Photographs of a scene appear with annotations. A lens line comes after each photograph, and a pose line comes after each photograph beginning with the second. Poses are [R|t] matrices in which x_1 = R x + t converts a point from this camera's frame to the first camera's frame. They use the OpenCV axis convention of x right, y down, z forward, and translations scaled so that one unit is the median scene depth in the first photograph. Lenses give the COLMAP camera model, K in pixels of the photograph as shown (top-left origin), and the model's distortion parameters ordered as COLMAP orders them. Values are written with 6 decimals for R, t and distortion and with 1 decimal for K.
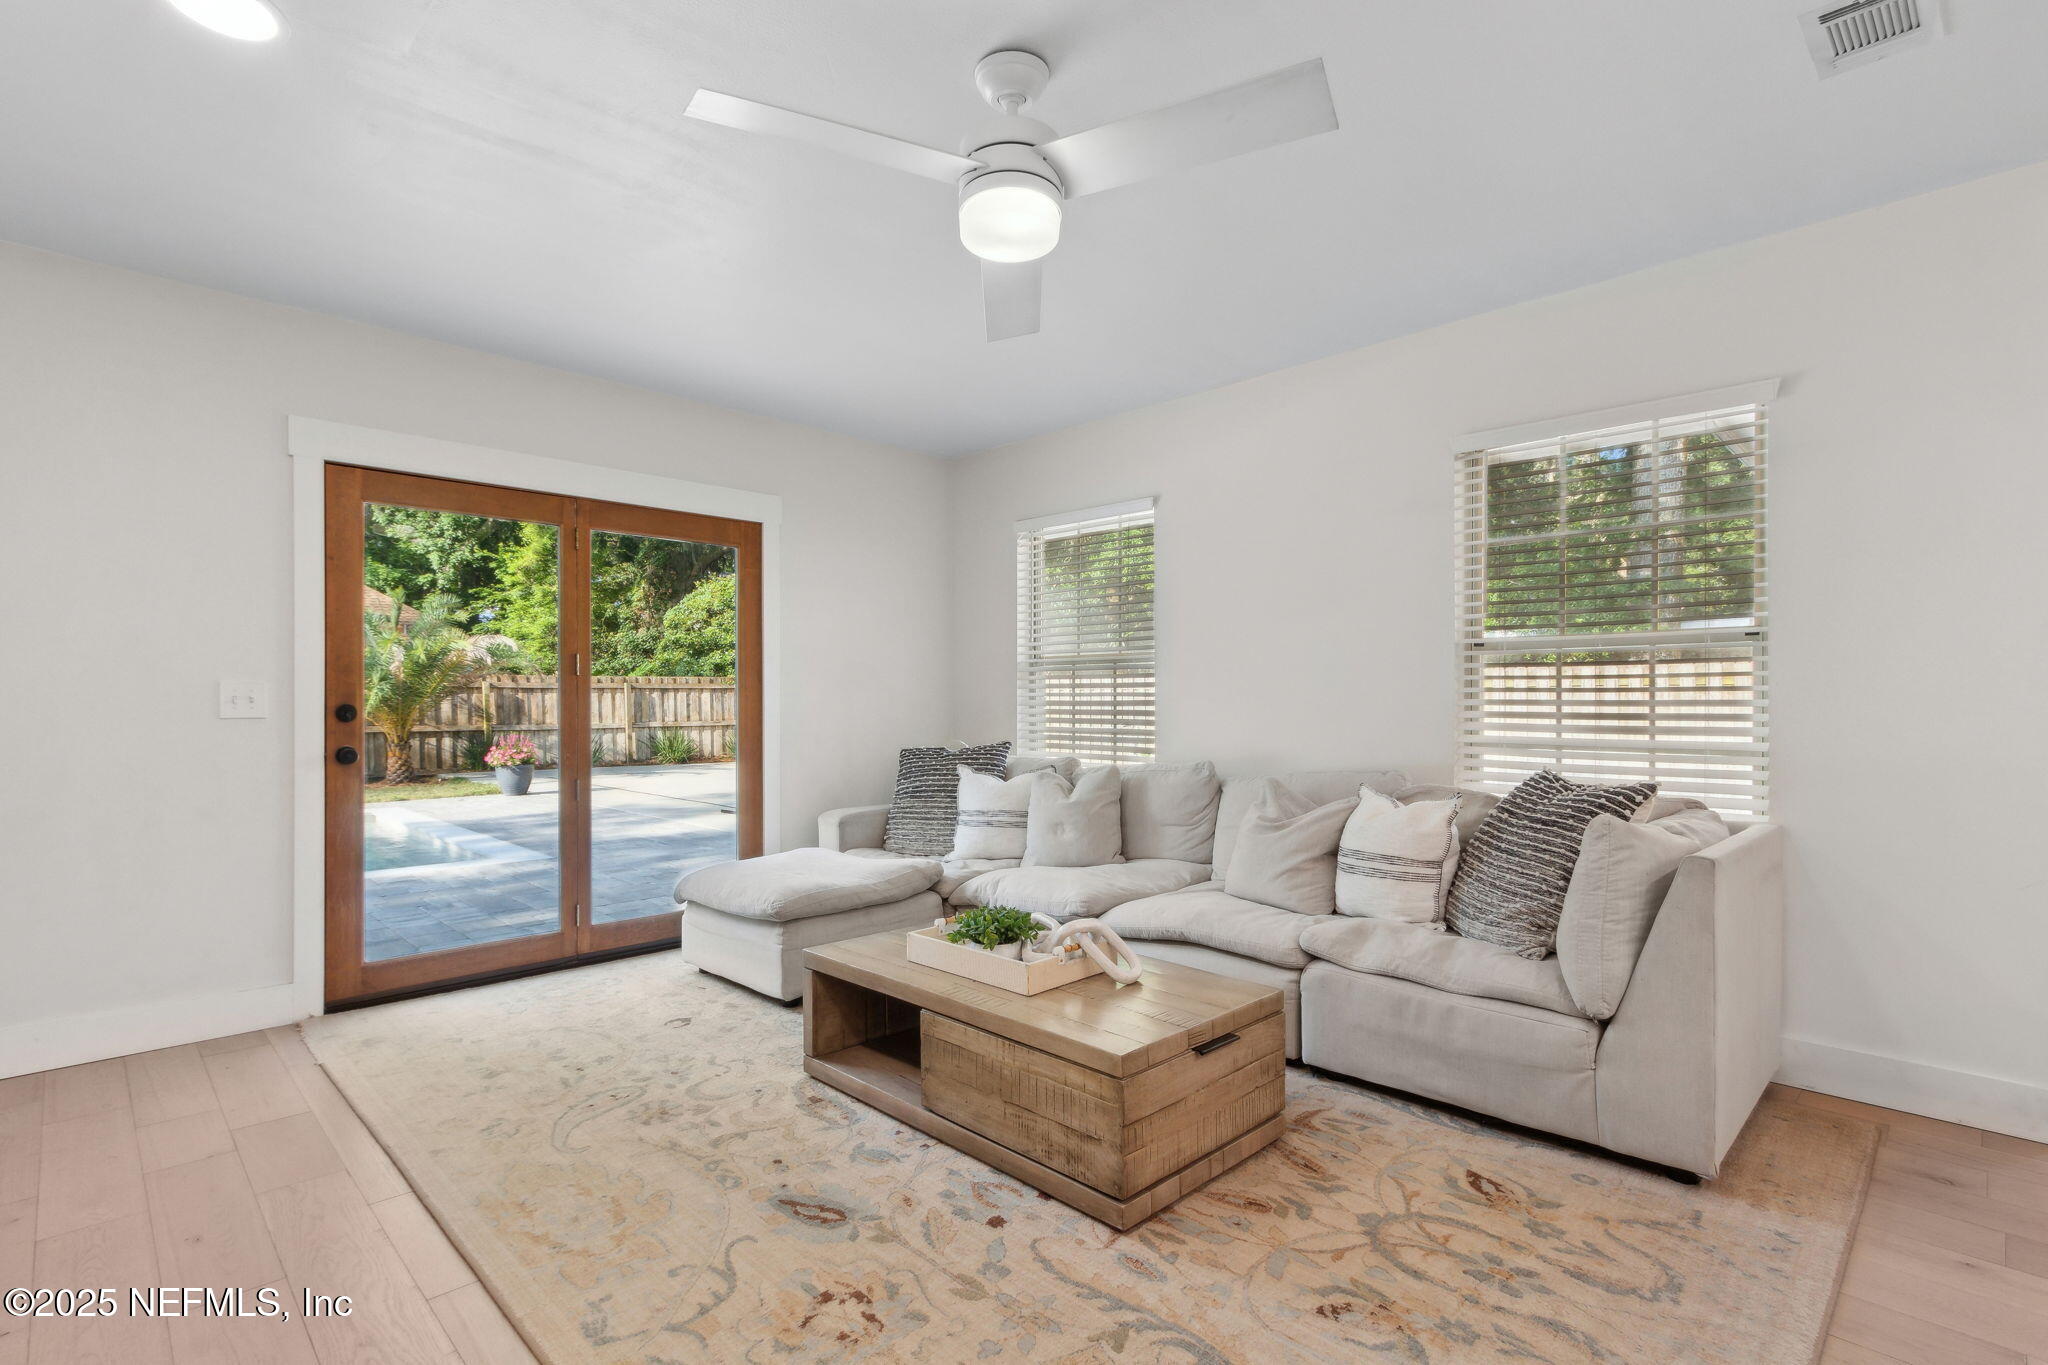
lens RADIAL K [[951.1, 0, 1007.7], [0, 951.1, 701.7], [0, 0, 1]] dist [0.005053, -0.000063]
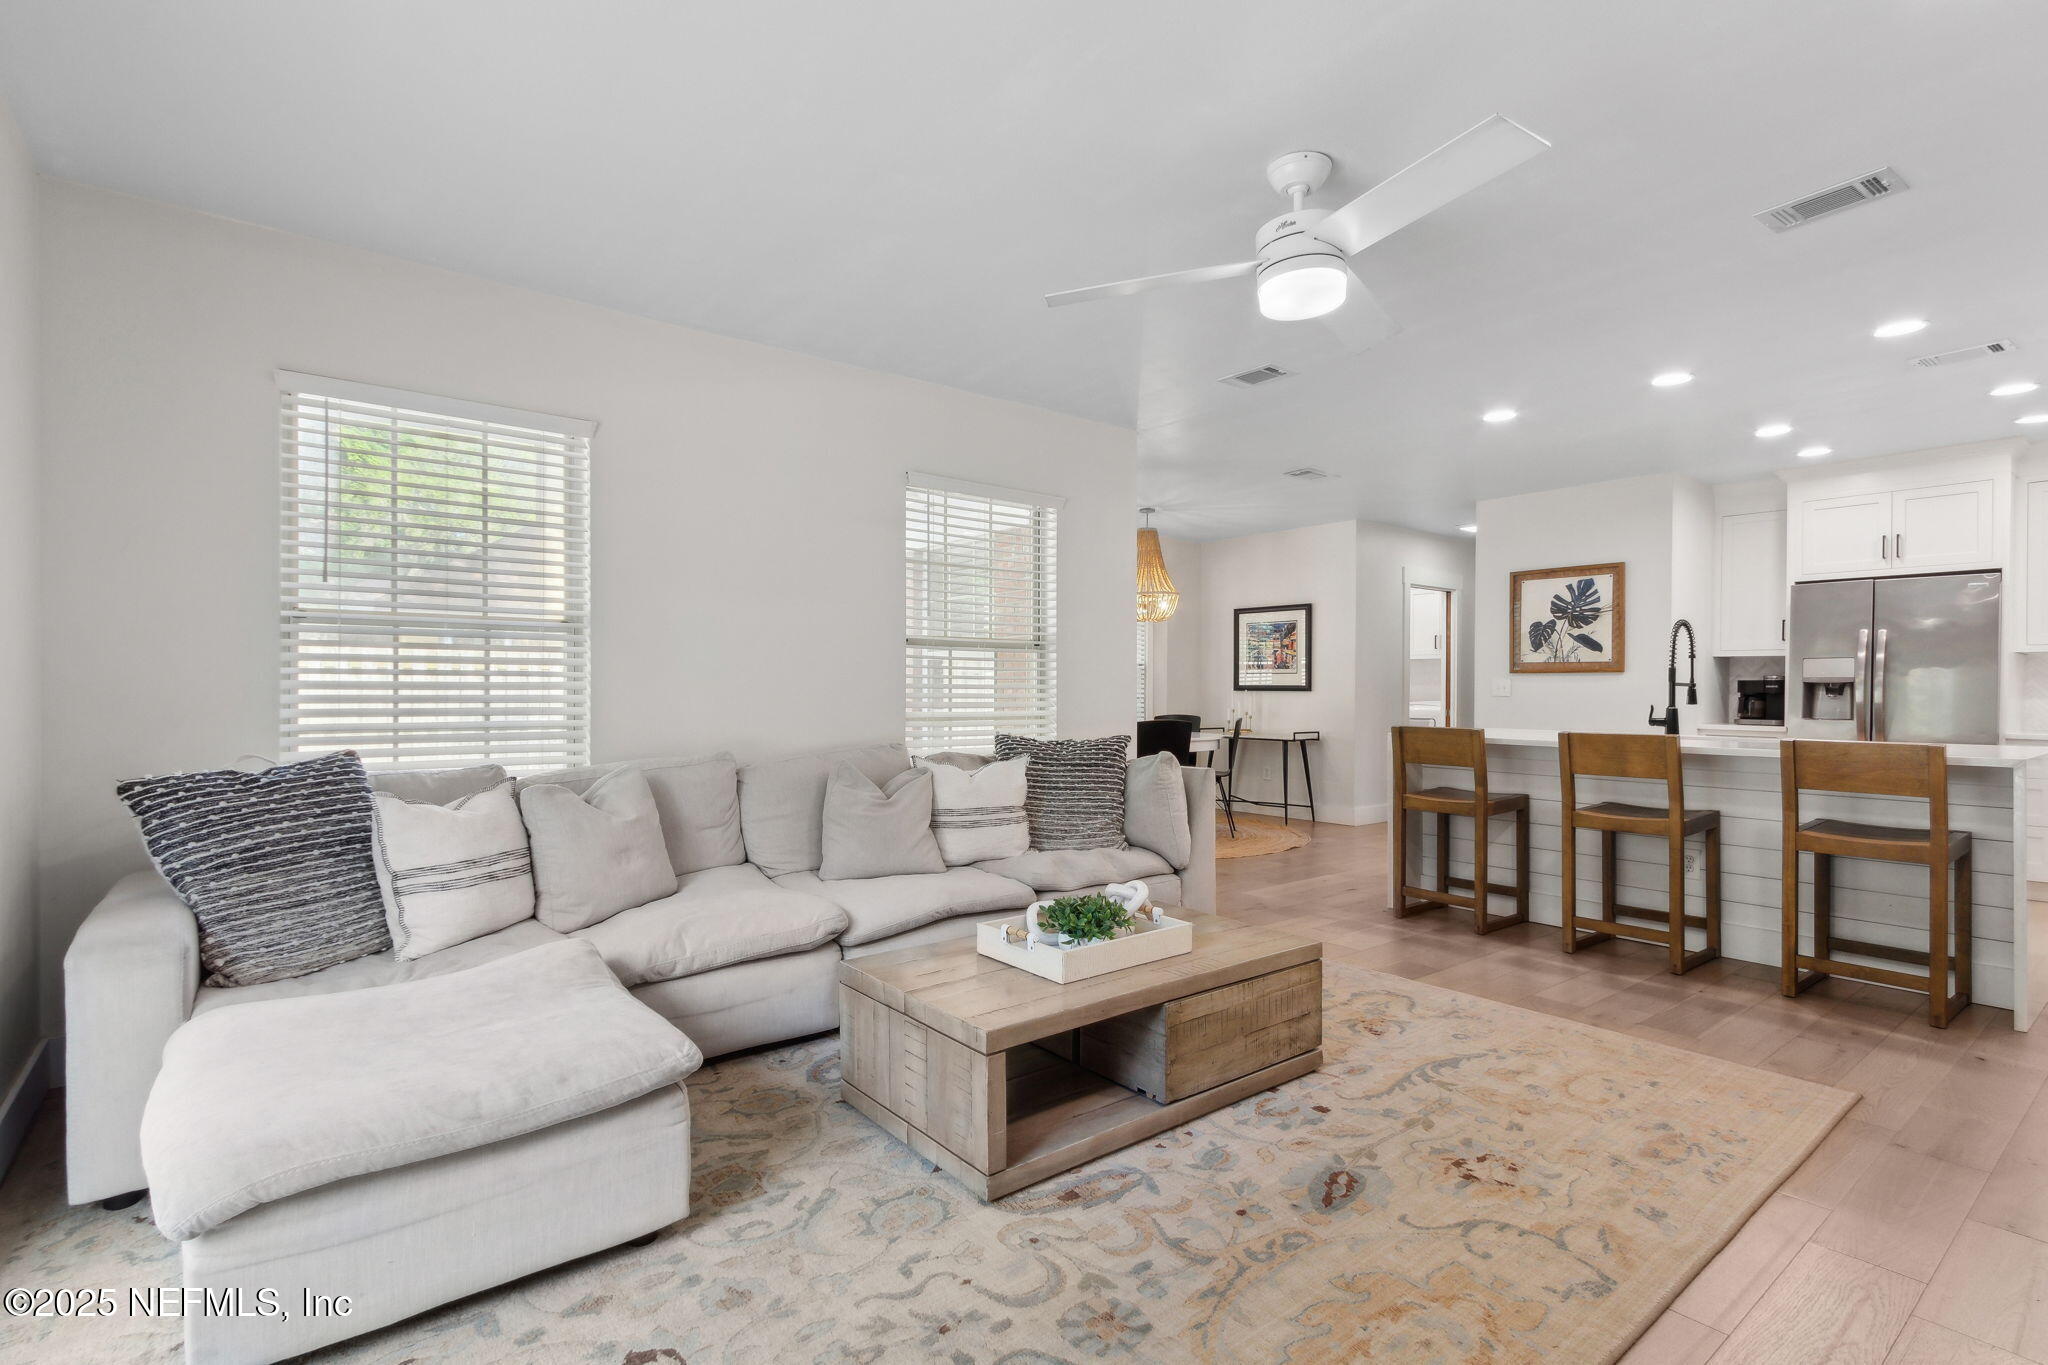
lens RADIAL K [[951.1, 0, 1007.7], [0, 951.1, 701.7], [0, 0, 1]] dist [0.005053, -0.000063]
pose [[0.131557, -0.016107, 0.991178, -1.132454], [-0.001260, 0.999864, 0.016415, 0.003553], [-0.991308, -0.003408, 0.131519, 1.108307]]
